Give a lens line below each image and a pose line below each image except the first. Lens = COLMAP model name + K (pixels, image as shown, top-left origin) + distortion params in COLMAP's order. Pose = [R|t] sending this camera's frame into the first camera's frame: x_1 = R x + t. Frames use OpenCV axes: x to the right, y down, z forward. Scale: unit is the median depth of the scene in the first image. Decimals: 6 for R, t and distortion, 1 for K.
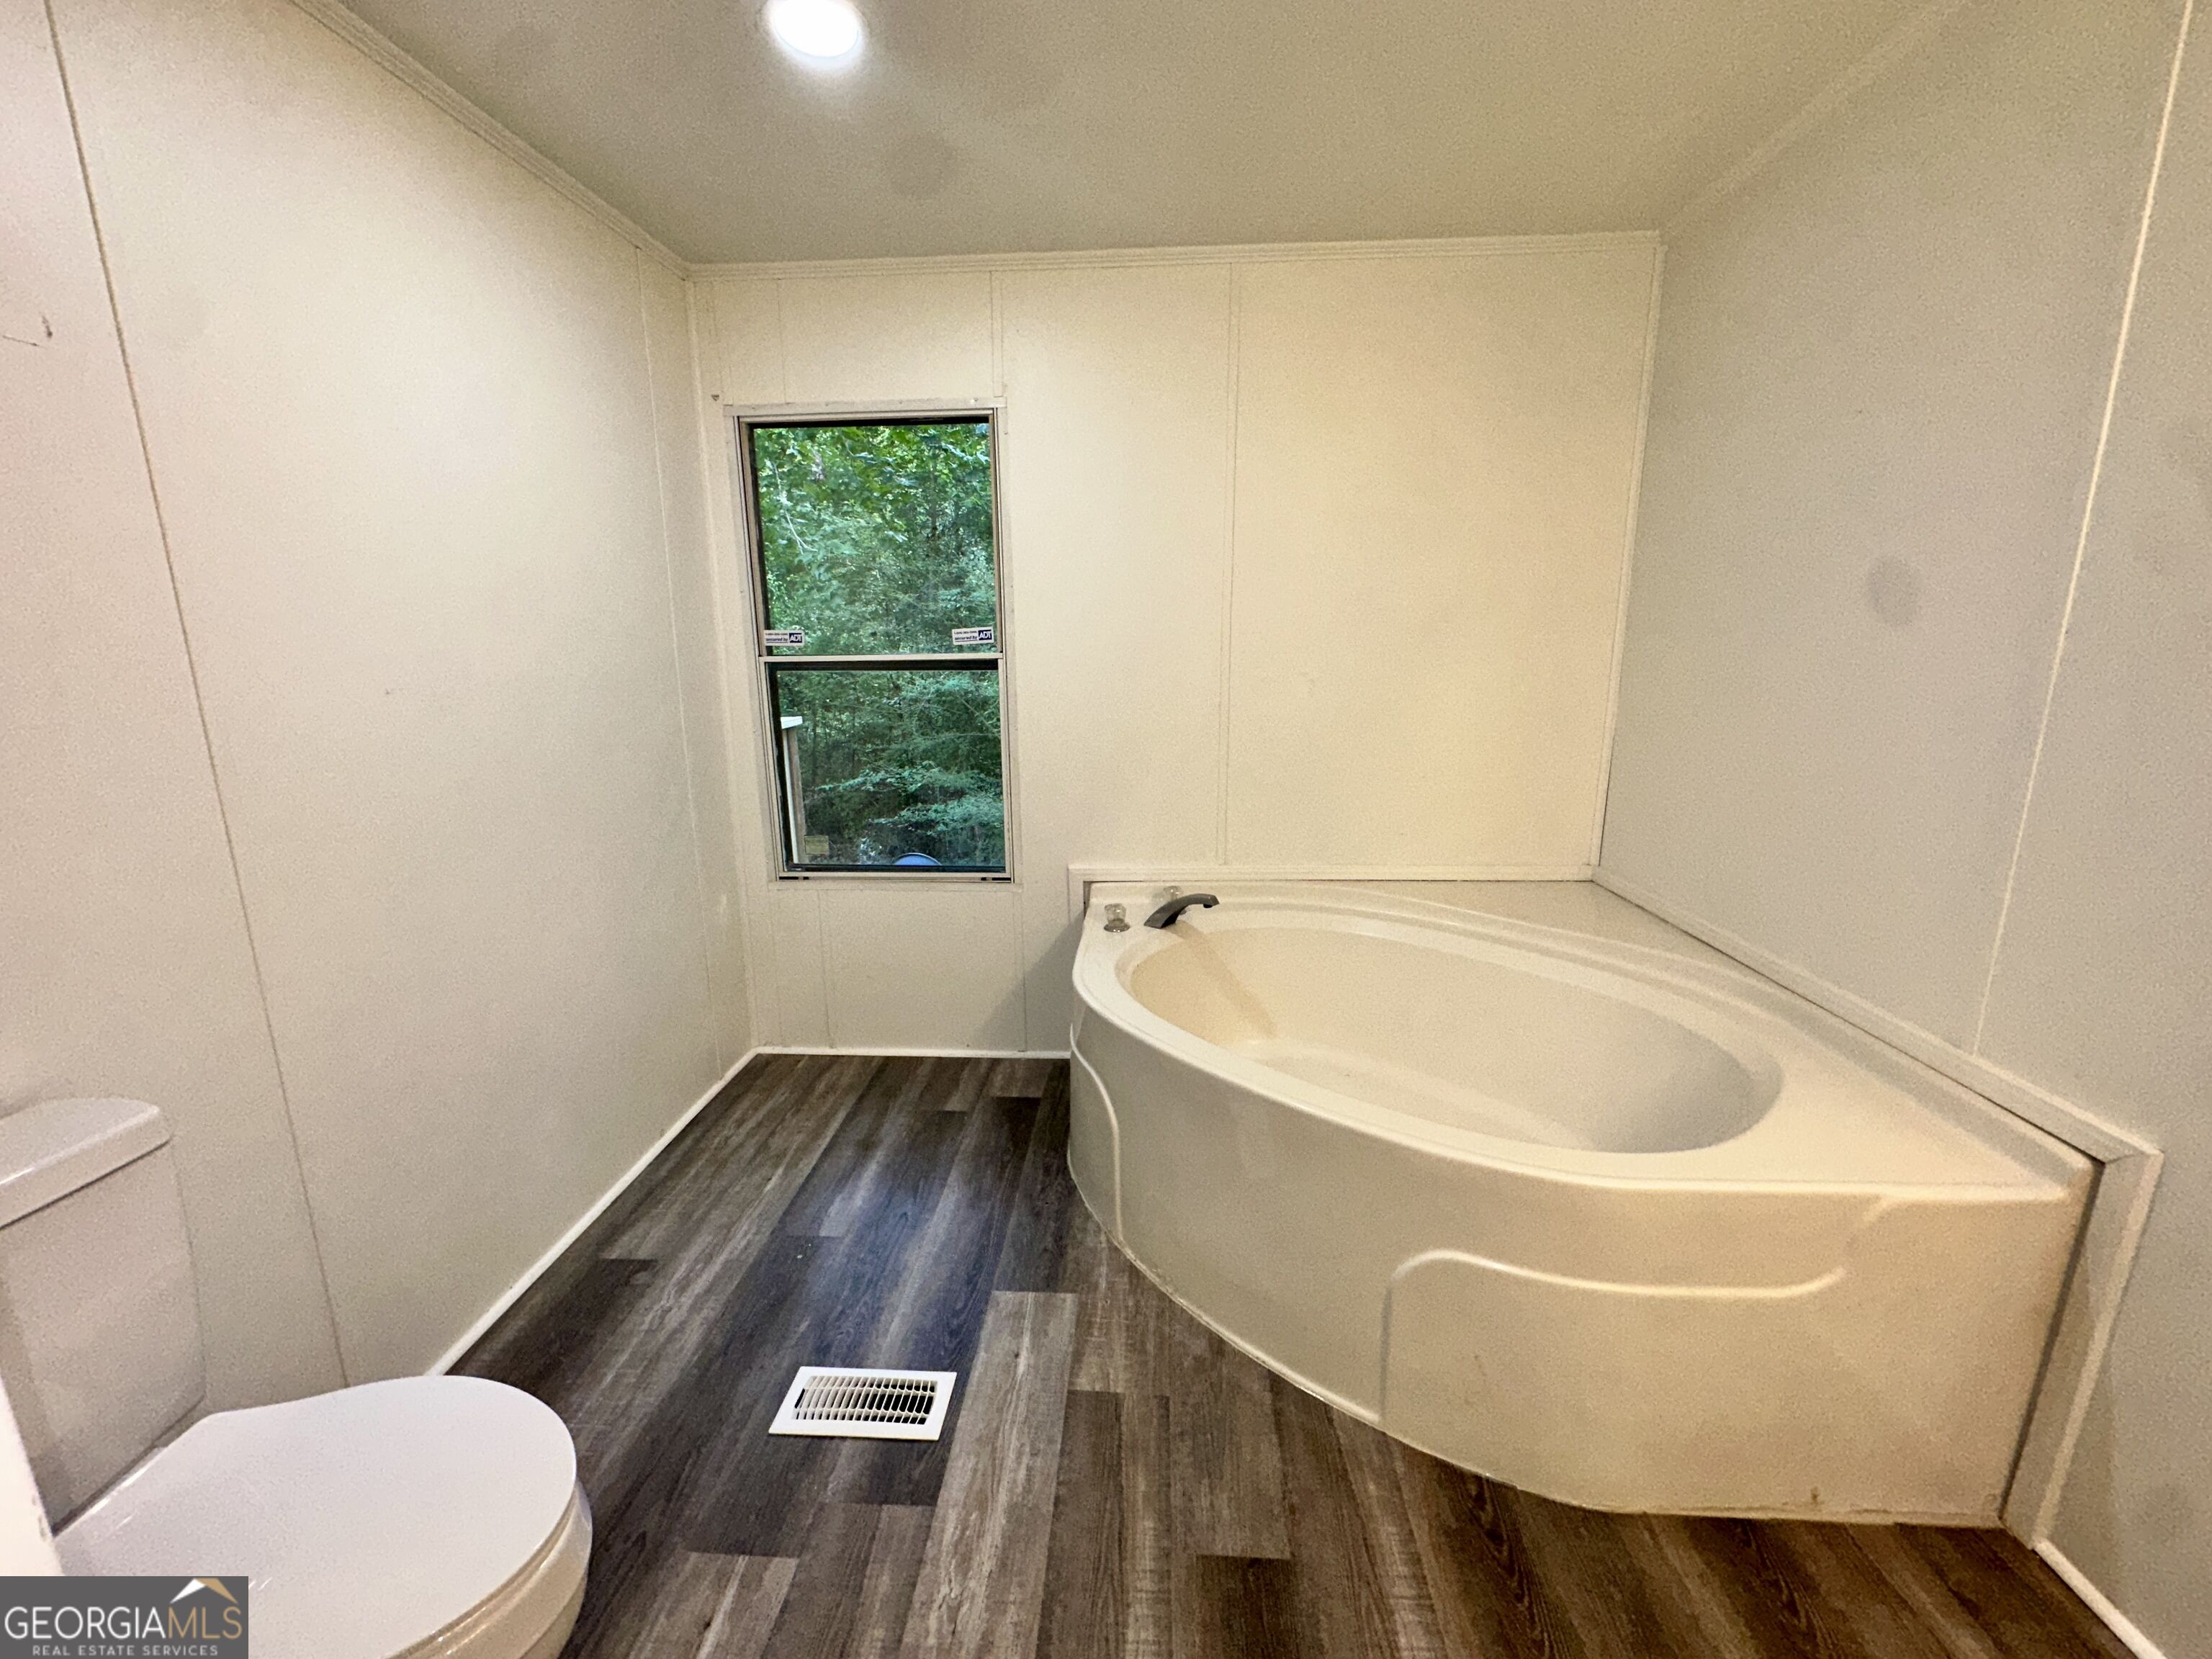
lens RADIAL K [[884.4, 0, 1102.5], [0, 884.4, 832.6], [0, 0, 1]] dist [-0.002731, -0.000055]
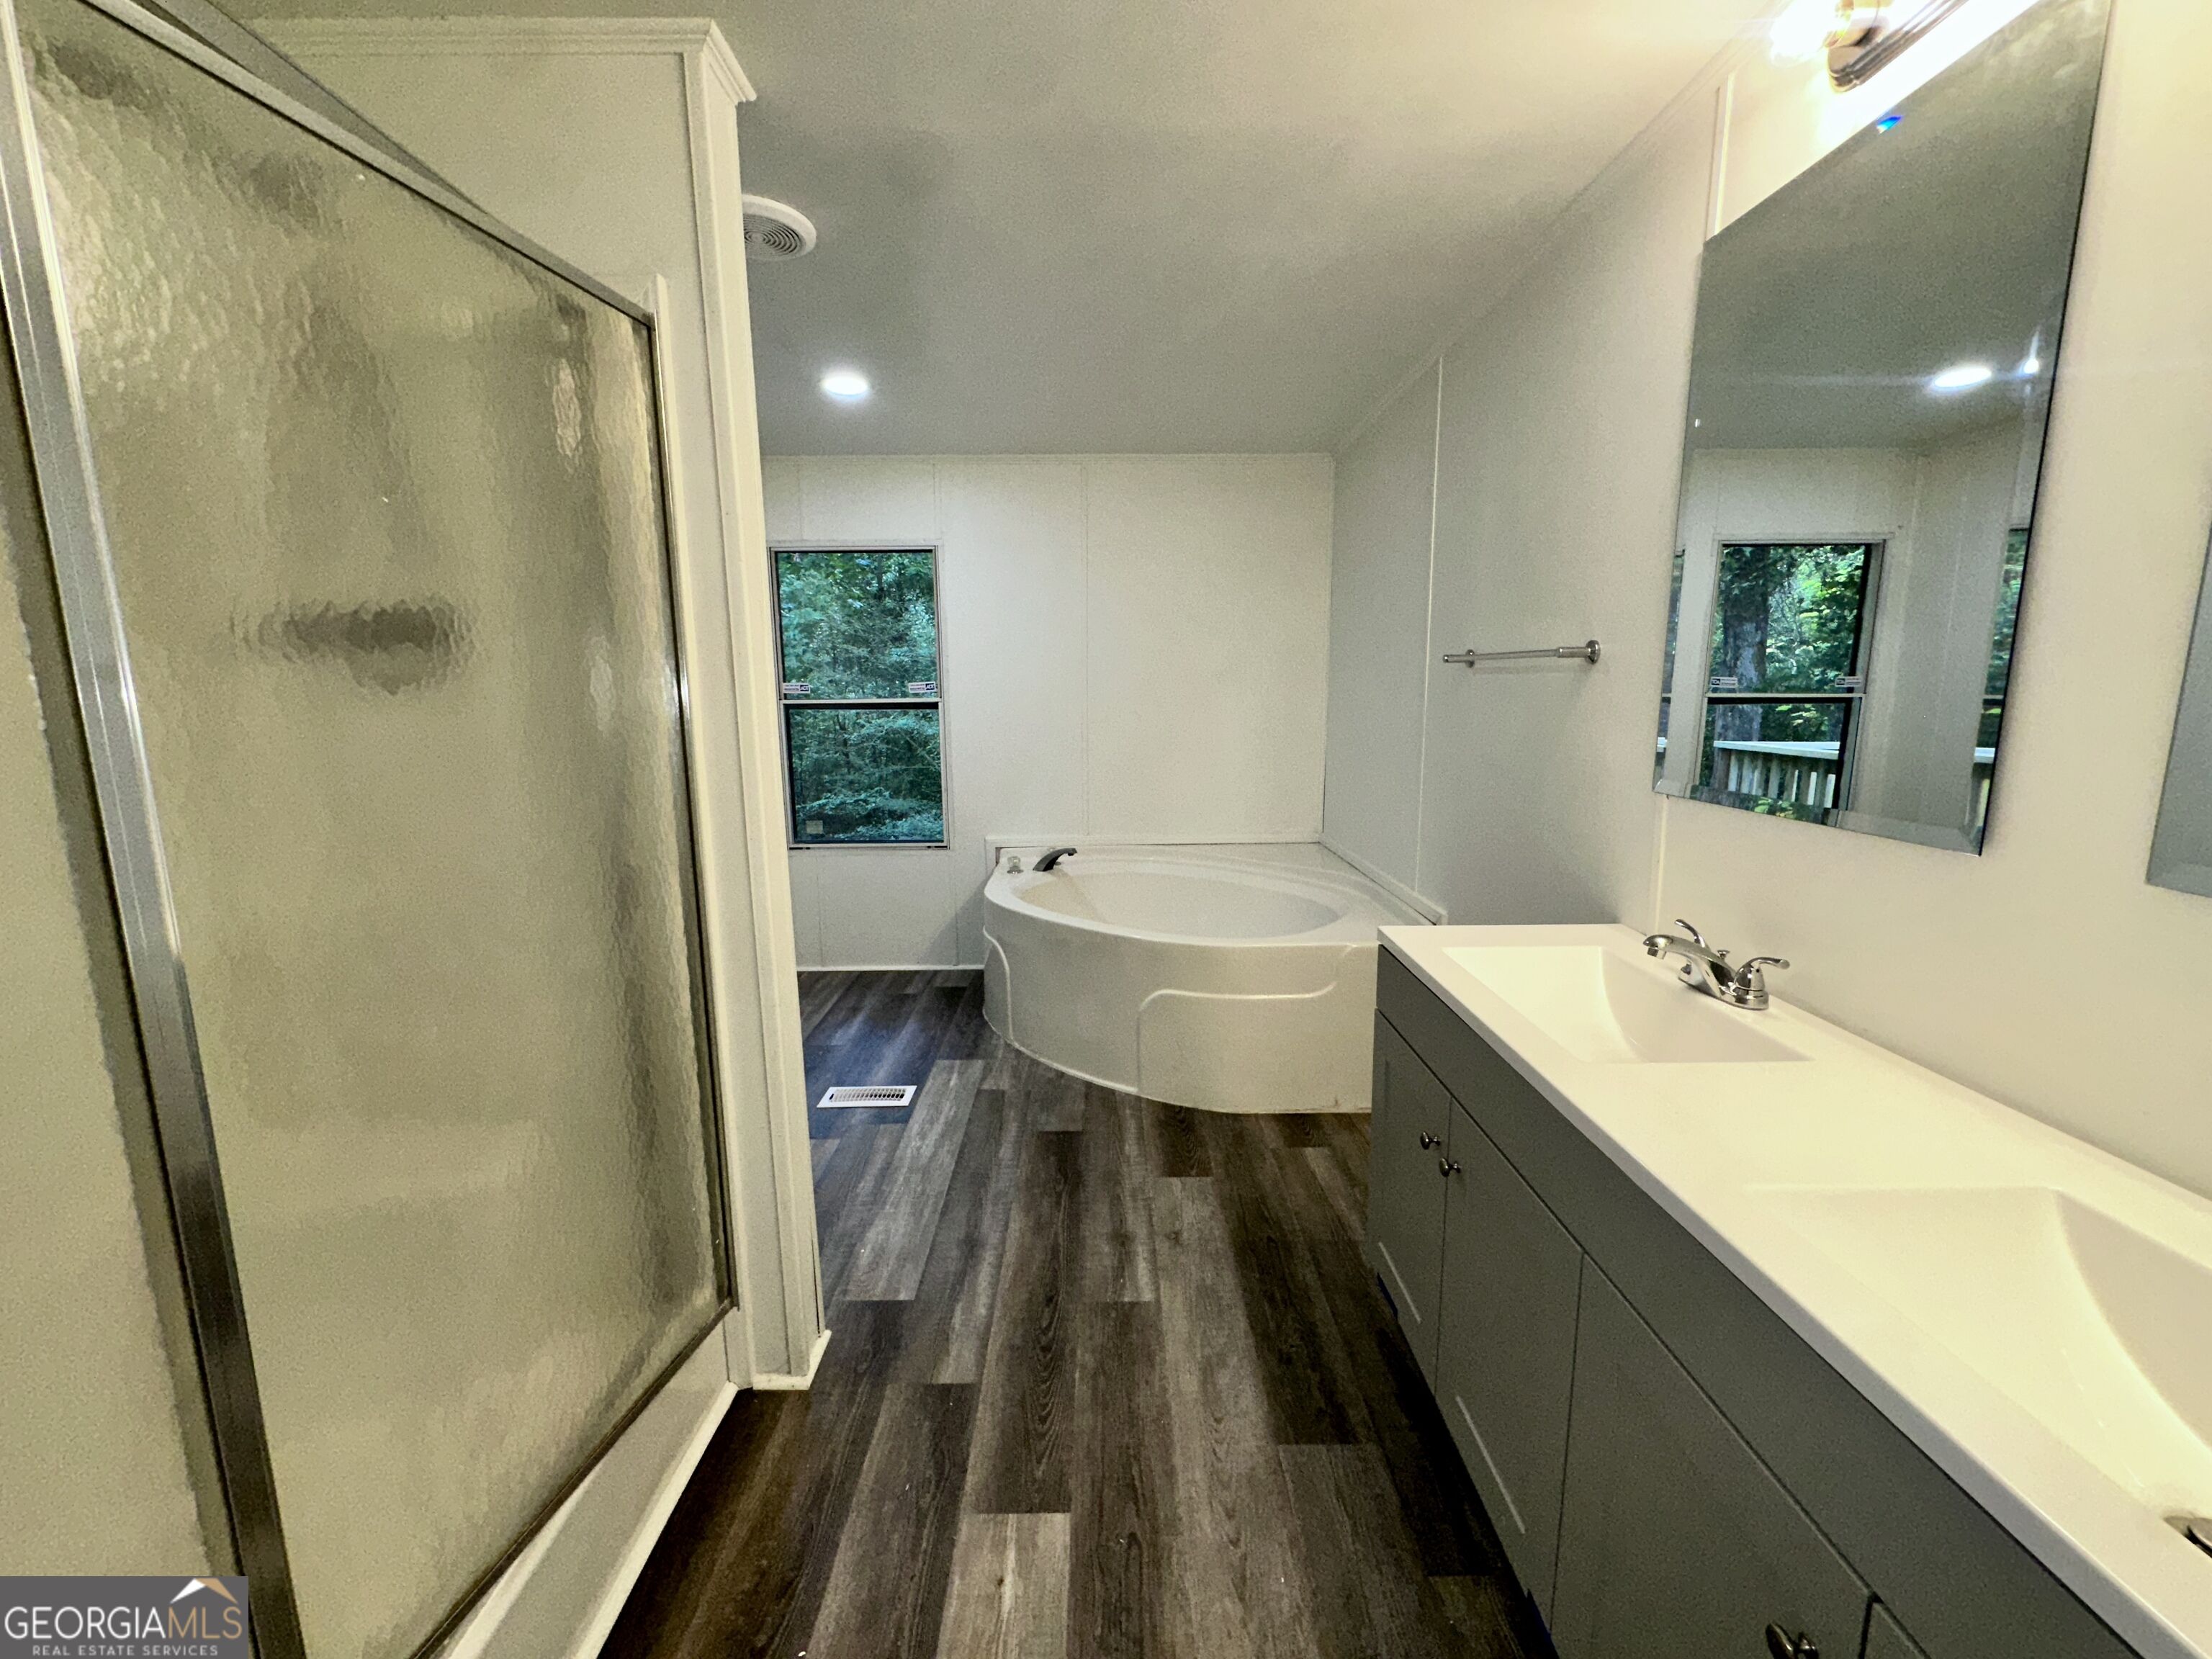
lens RADIAL K [[884.4, 0, 1094.4], [0, 884.4, 826.2], [0, 0, 1]] dist [-0.002731, -0.000055]
pose [[0.998262, -0.005958, 0.058627, 0.066951], [0.009264, 0.998372, -0.056278, 0.120096], [-0.058196, 0.056723, 0.996692, -0.594635]]
